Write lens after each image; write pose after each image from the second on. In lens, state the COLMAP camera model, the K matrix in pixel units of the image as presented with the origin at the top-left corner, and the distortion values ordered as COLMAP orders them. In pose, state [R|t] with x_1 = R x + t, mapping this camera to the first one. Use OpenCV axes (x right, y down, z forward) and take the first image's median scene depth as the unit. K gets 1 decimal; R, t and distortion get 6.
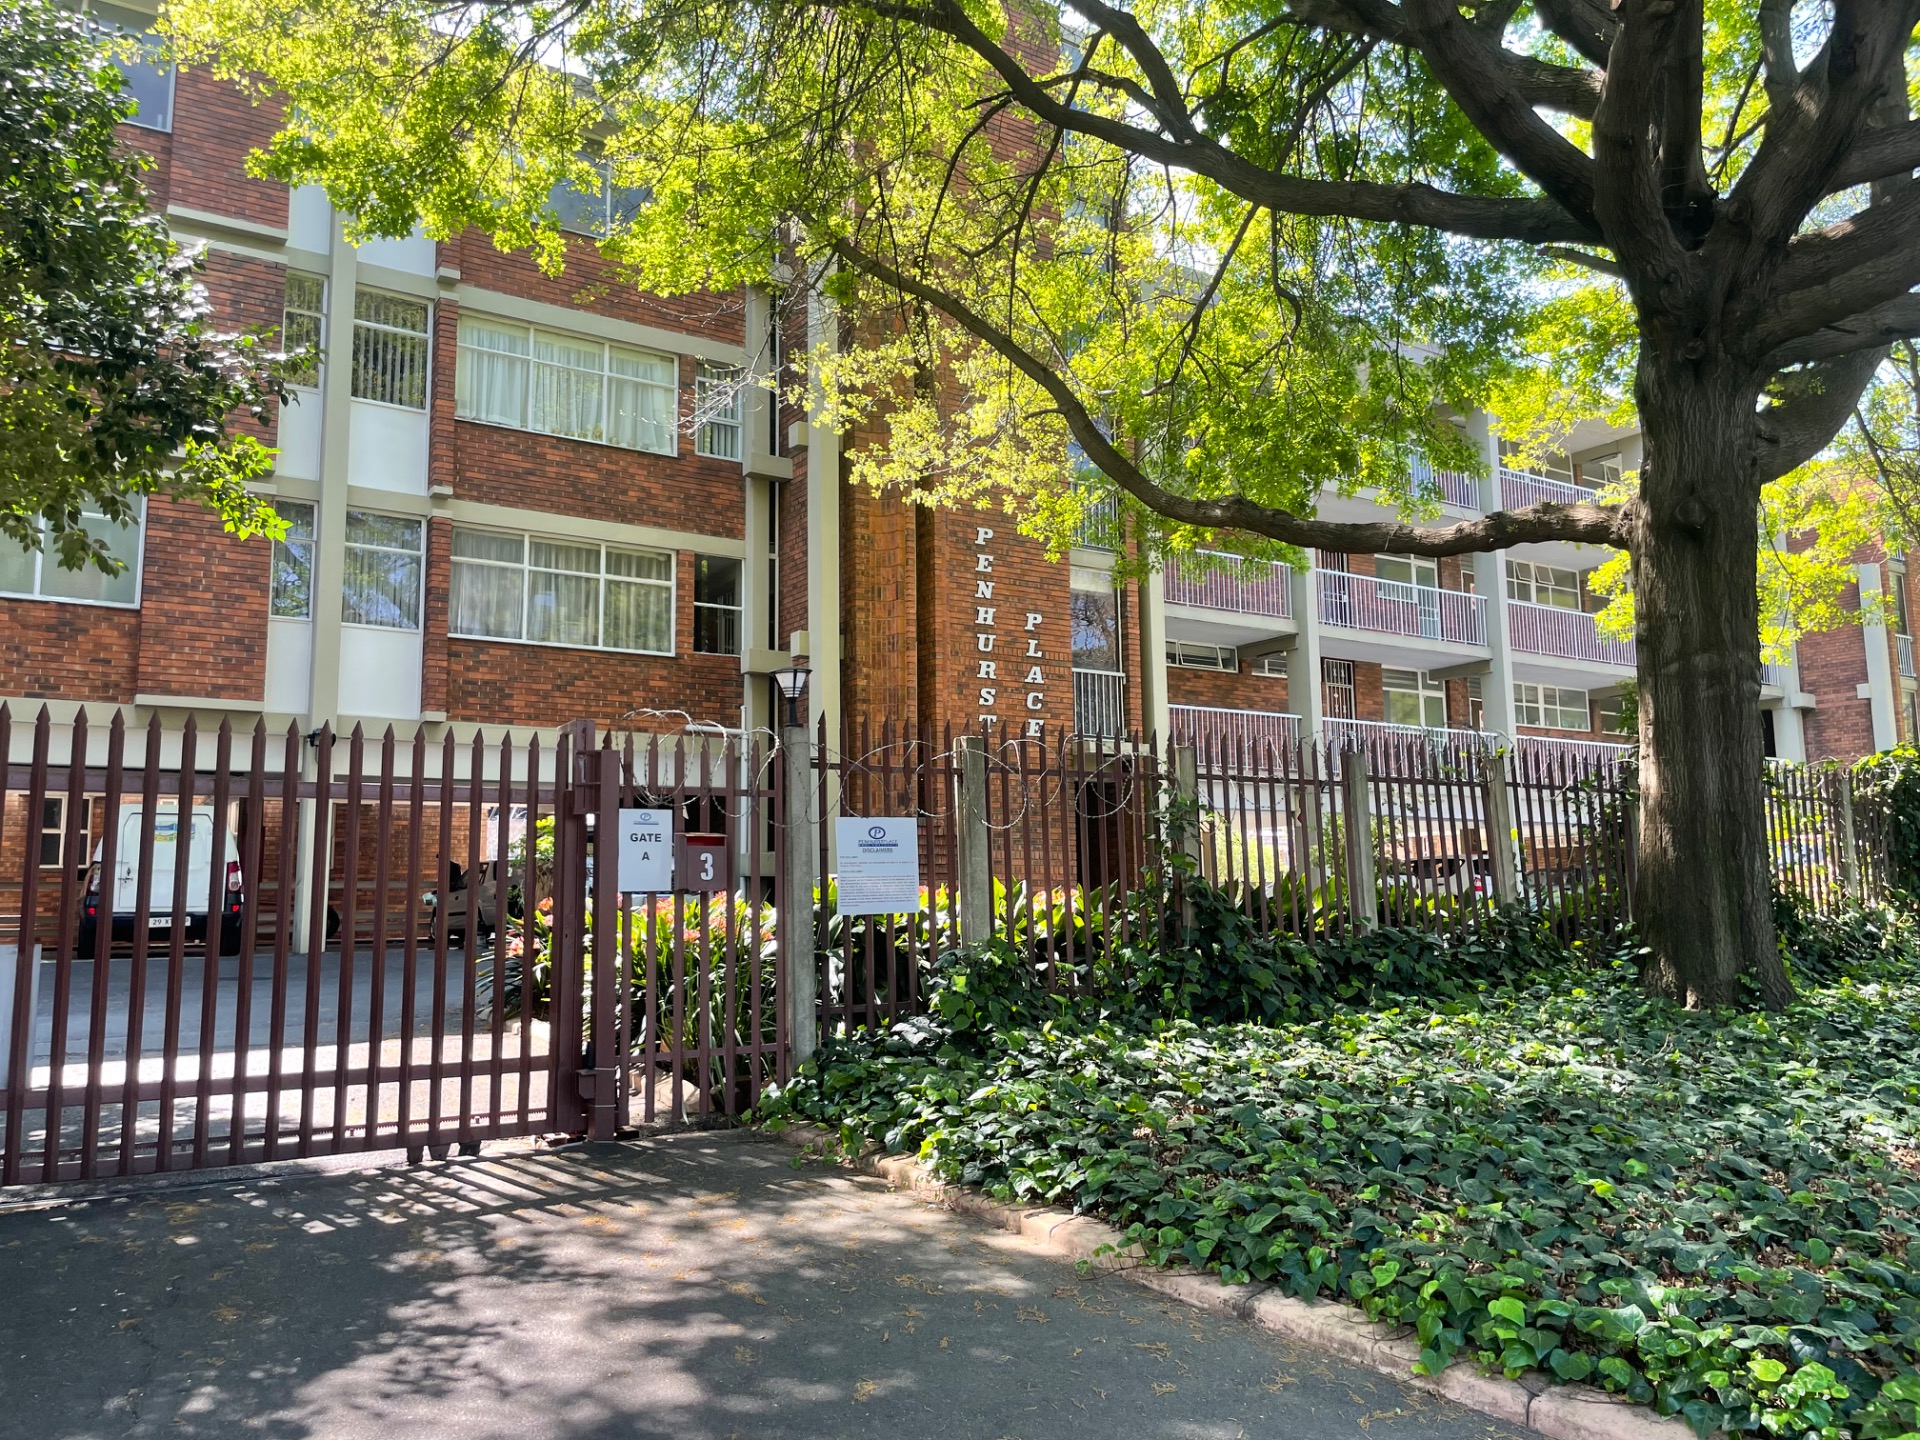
lens RADIAL K [[1474.6, 0, 957.4], [0, 1474.6, 707.0], [0, 0, 1]] dist [0.162898, -0.252813]
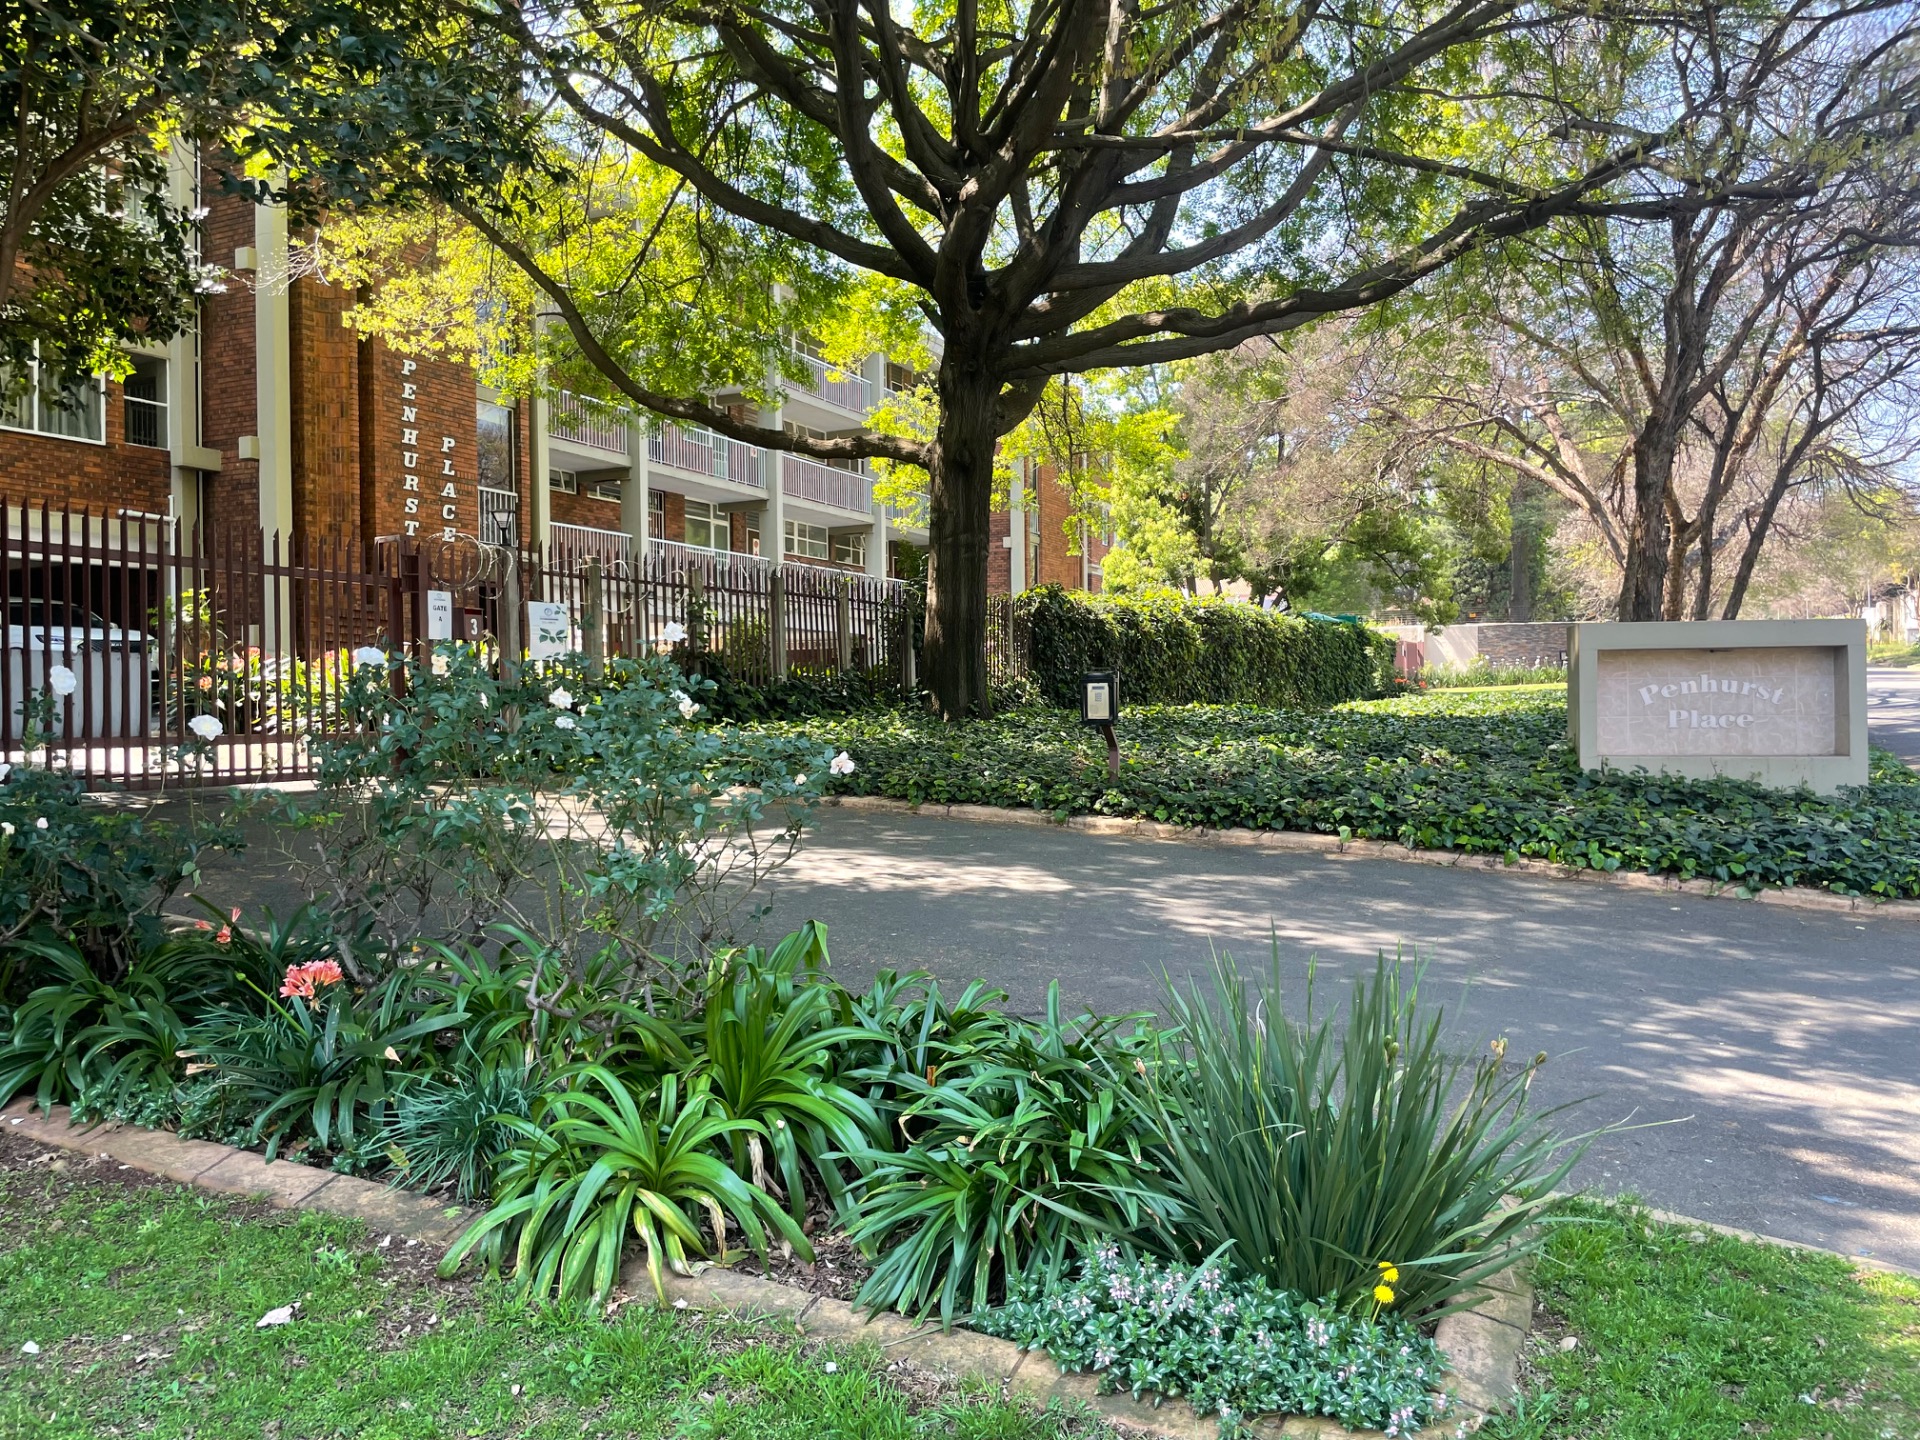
lens RADIAL K [[1453.7, 0, 960.0], [0, 1453.7, 720.0], [0, 0, 1]] dist [-0.002054, -0.003253]
pose [[0.865880, 0.006476, 0.500209, -0.180649], [-0.076505, 0.989868, 0.119617, -0.009911], [-0.494367, -0.141842, 0.857603, -0.251955]]
